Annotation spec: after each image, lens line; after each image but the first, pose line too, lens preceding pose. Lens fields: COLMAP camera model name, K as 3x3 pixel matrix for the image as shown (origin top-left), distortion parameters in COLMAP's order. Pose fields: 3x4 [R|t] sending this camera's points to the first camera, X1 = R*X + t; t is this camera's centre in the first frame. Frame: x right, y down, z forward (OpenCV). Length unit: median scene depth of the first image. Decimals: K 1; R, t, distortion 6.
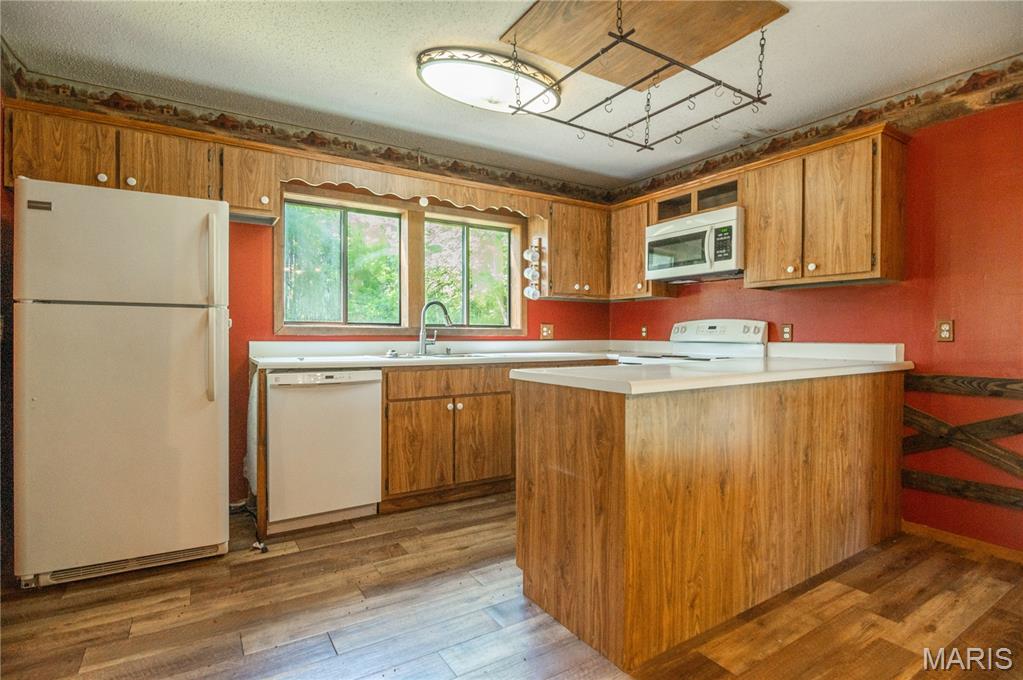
lens RADIAL K [[503.4, 0, 511.5], [0, 503.4, 340.0], [0, 0, 1]] dist [-0.021594, 0.000767]
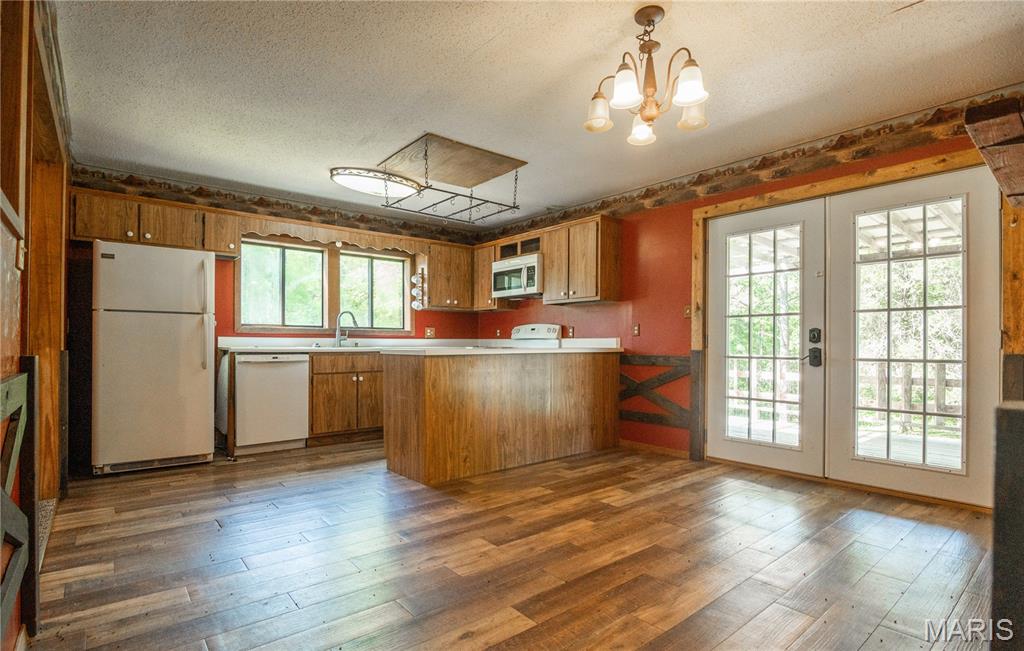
lens RADIAL K [[502.5, 0, 513.4], [0, 502.5, 343.3], [0, 0, 1]] dist [-0.022321, -0.000507]
pose [[0.991437, -0.000239, 0.130587, 0.178263], [0.001487, 0.999954, -0.009464, 0.041556], [-0.130579, 0.009577, 0.991392, -0.660880]]
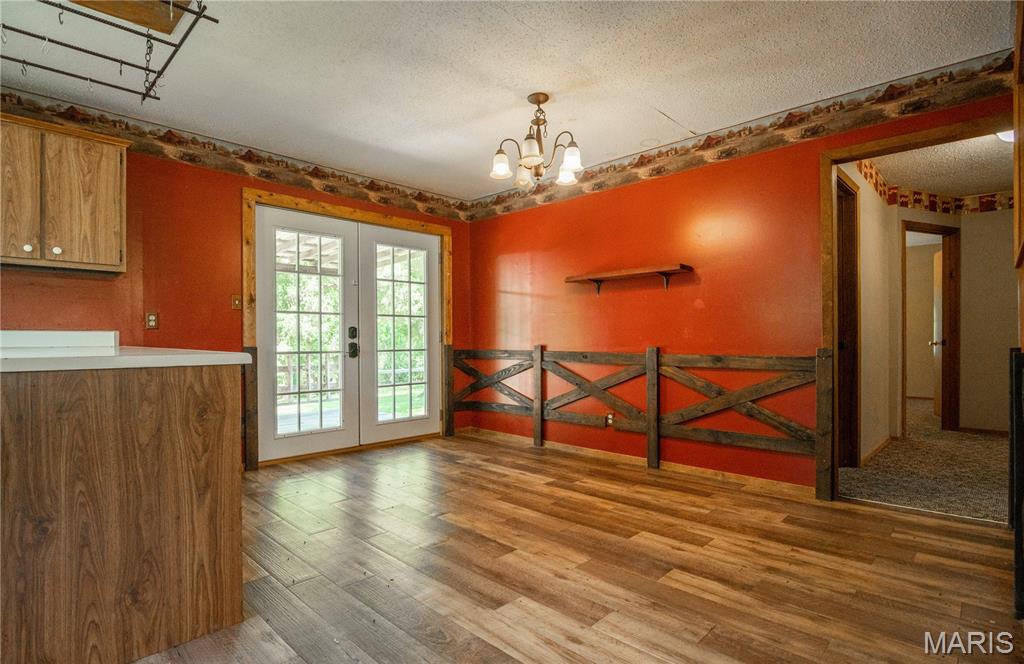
lens RADIAL K [[514.6, 0, 497.8], [0, 514.6, 333.1], [0, 0, 1]] dist [-0.003412, -0.000985]
pose [[-0.224434, 0.007869, 0.974457, -0.544164], [0.009896, 0.999934, -0.005796, 0.027084], [-0.974439, 0.008343, -0.224497, 0.384947]]
